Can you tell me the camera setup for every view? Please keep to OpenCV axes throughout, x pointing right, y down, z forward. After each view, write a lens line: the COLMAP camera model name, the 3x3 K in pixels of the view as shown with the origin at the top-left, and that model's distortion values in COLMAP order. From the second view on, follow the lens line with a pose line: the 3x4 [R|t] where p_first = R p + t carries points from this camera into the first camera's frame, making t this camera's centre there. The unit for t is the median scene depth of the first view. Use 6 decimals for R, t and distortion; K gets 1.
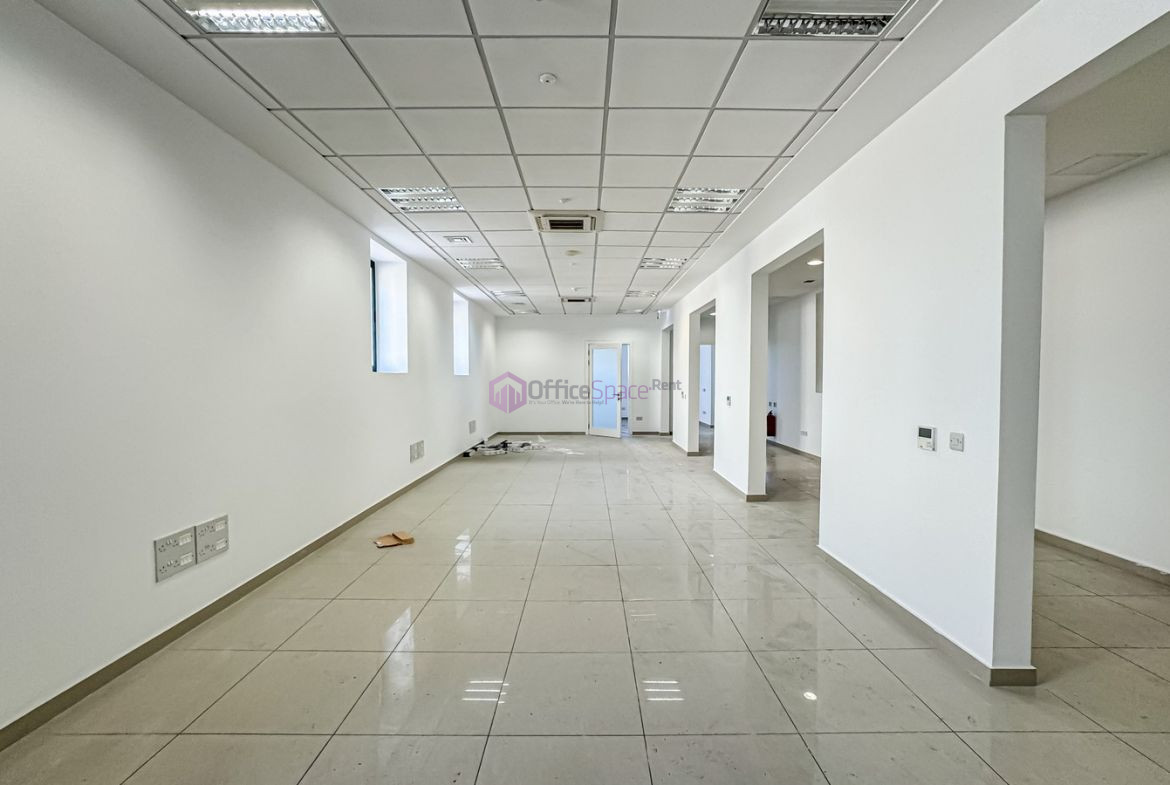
lens RADIAL K [[515.7, 0, 585.0], [0, 515.7, 392.5], [0, 0, 1]] dist [-0.039591, 0.019177]
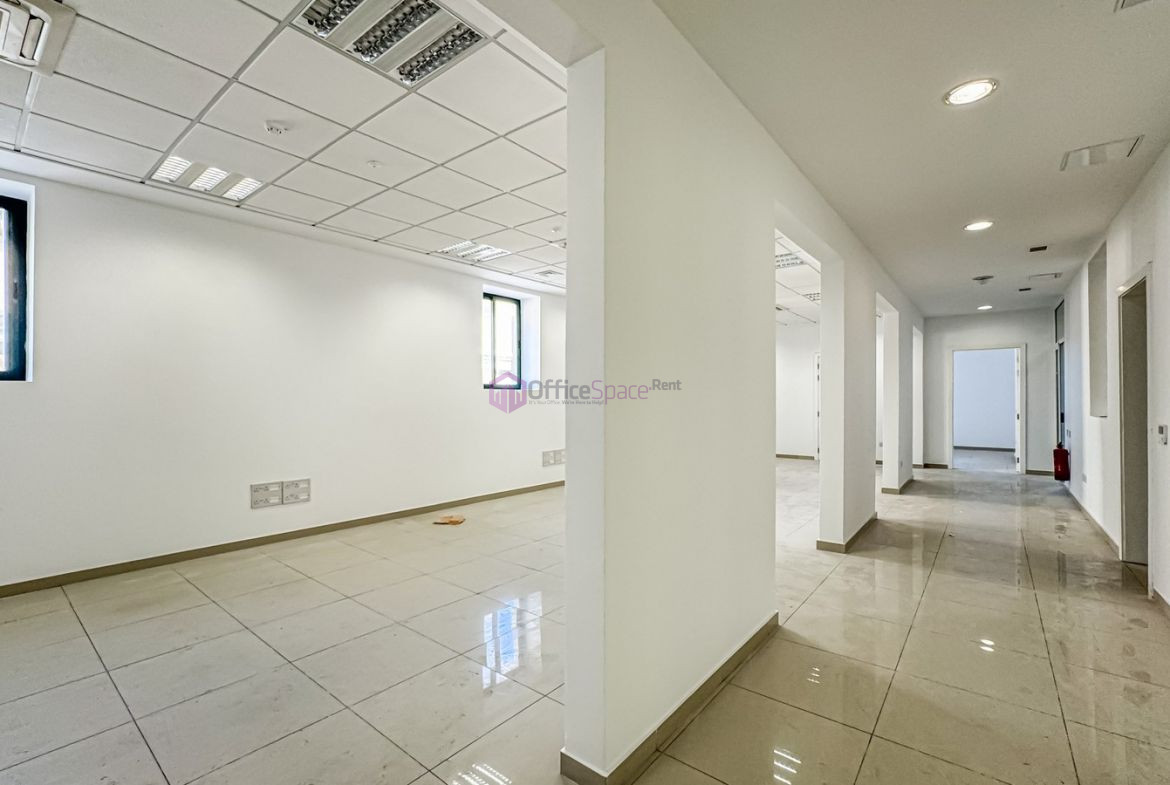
lens RADIAL K [[515.7, 0, 585.0], [0, 515.7, 392.5], [0, 0, 1]] dist [-0.039591, 0.019177]
pose [[0.779525, -0.004367, -0.626356, 0.999513], [-0.018455, 0.999381, -0.029936, 0.002405], [0.626099, 0.034895, 0.778962, 0.287346]]
